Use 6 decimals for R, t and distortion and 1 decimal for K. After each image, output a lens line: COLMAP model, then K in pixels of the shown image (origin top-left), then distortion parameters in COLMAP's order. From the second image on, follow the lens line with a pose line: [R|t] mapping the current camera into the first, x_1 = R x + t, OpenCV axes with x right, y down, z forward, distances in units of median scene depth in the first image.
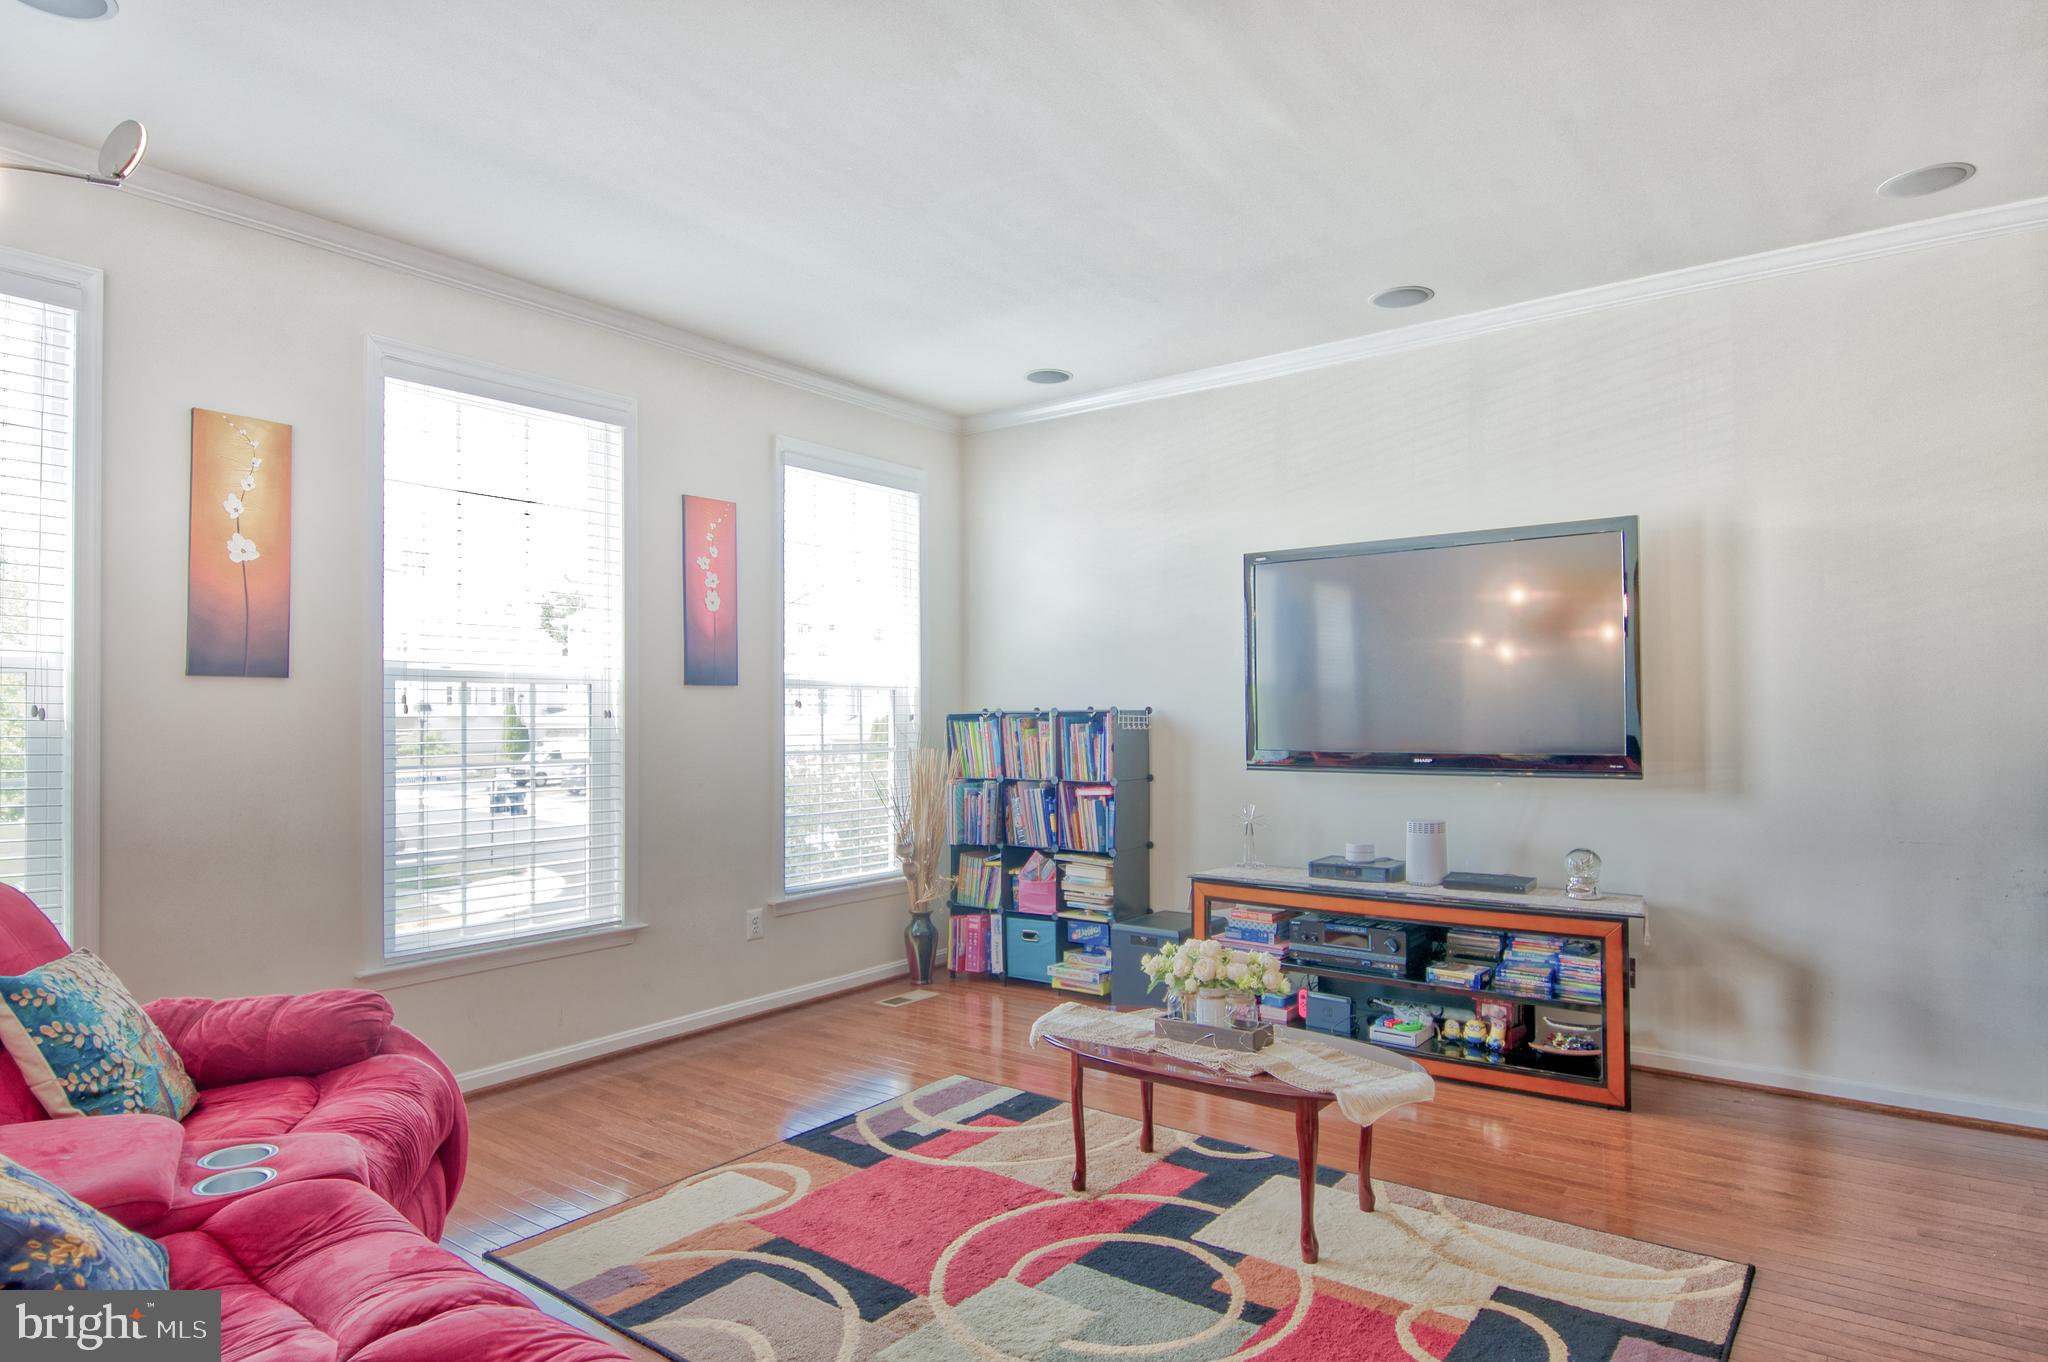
lens RADIAL K [[1159.1, 0, 1024.0], [0, 1159.1, 681.0], [0, 0, 1]] dist [0.003391, 0.000365]
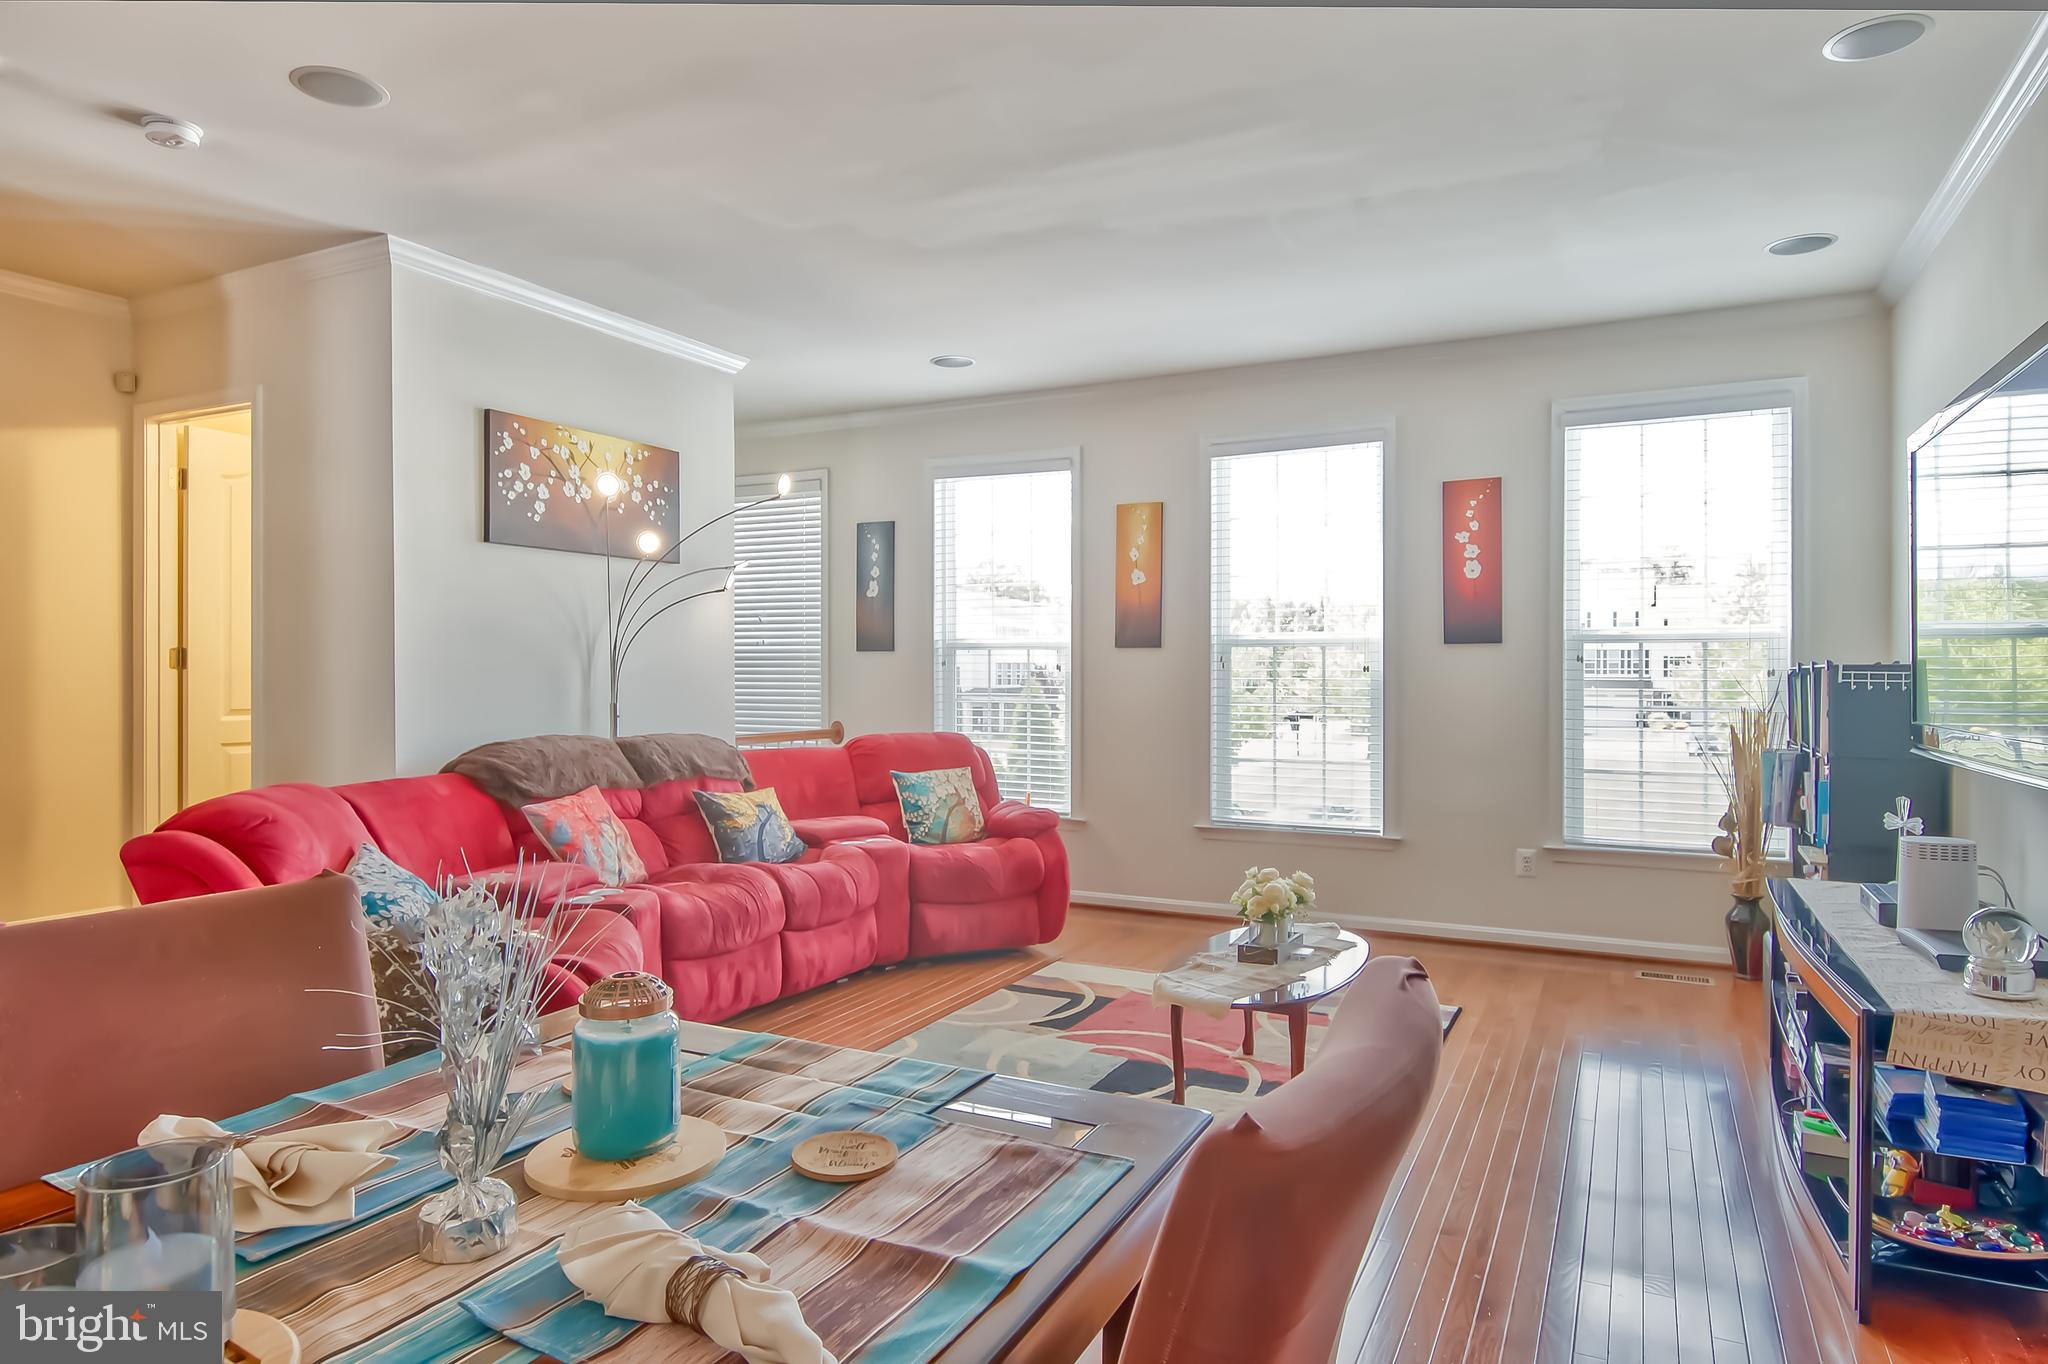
lens RADIAL K [[1168.7, 0, 1024.0], [0, 1168.7, 682.0], [0, 0, 1]] dist [0.022915, -0.028691]
pose [[0.171376, 0.007228, -0.985179, 0.791526], [0.023087, 0.999669, 0.011350, 0.018223], [0.984935, -0.024690, 0.171152, 0.367226]]
